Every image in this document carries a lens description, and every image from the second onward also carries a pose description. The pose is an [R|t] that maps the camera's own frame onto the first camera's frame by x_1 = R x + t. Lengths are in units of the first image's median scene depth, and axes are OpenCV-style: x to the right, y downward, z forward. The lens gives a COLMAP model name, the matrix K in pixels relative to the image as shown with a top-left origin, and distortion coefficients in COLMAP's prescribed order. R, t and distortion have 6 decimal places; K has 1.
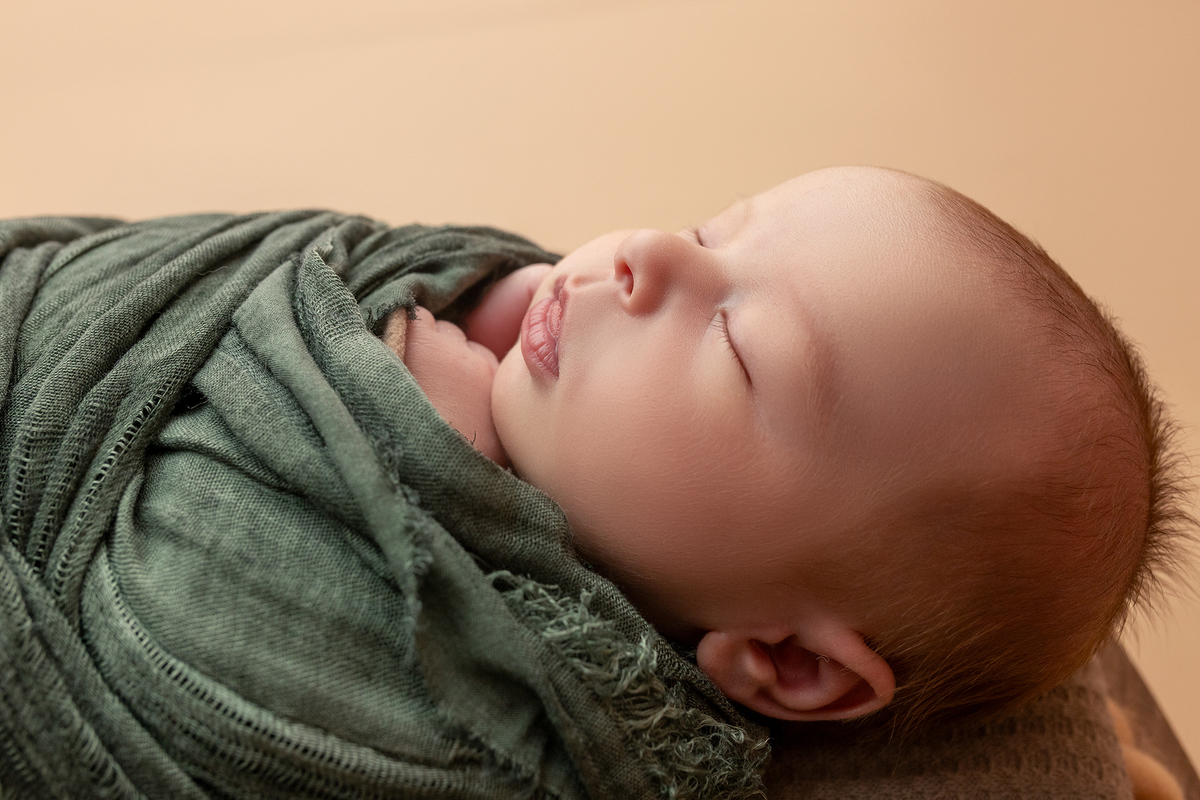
lens RADIAL K [[1175.3, 0, 608.2], [0, 1175.3, 398.4], [0, 0, 1]] dist [-0.001463, 0.000000]
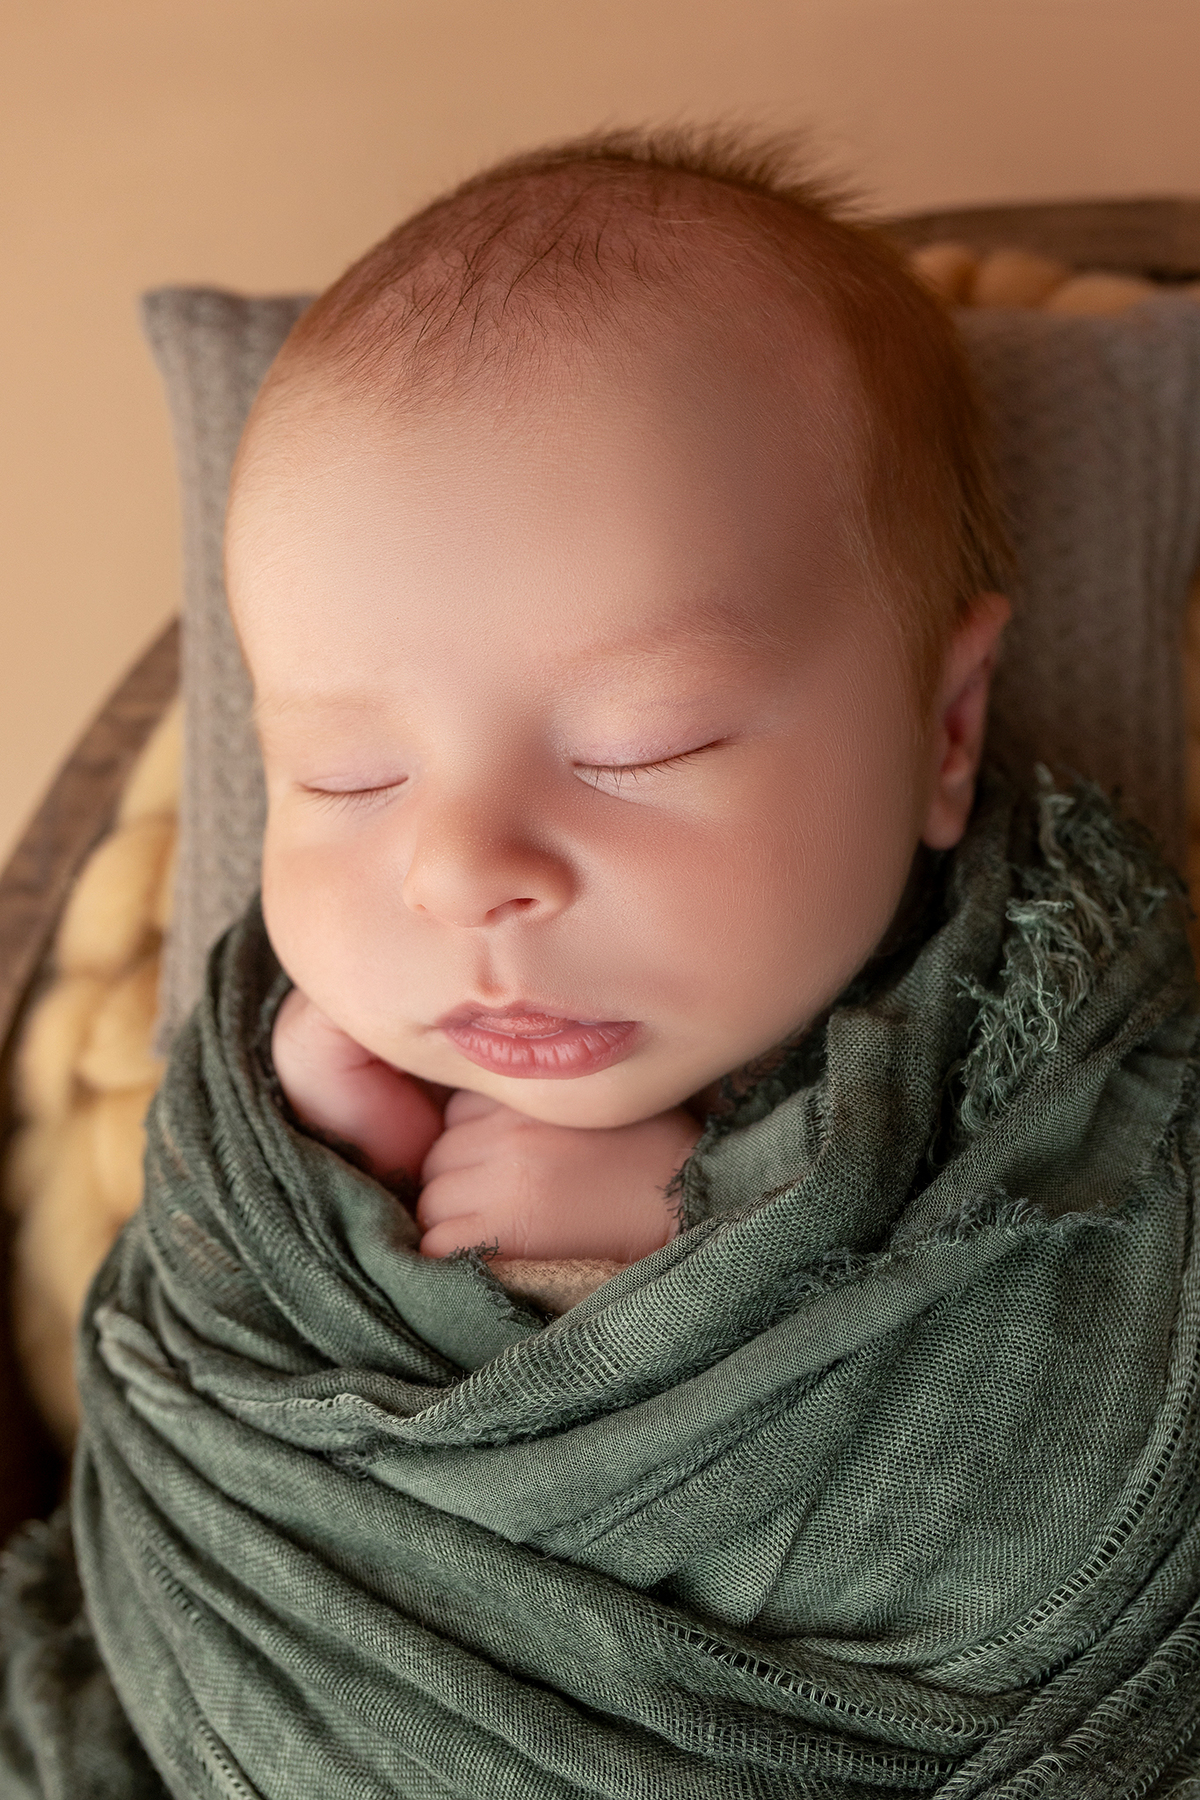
lens RADIAL K [[1762.9, 0, 595.2], [0, 1762.9, 909.7], [0, 0, 1]] dist [-0.001463, 0.000000]
pose [[0.042475, -0.997129, 0.062681, -0.047965], [0.844995, 0.069327, 0.530262, -0.627634], [-0.533085, 0.030442, 0.845514, 0.200857]]
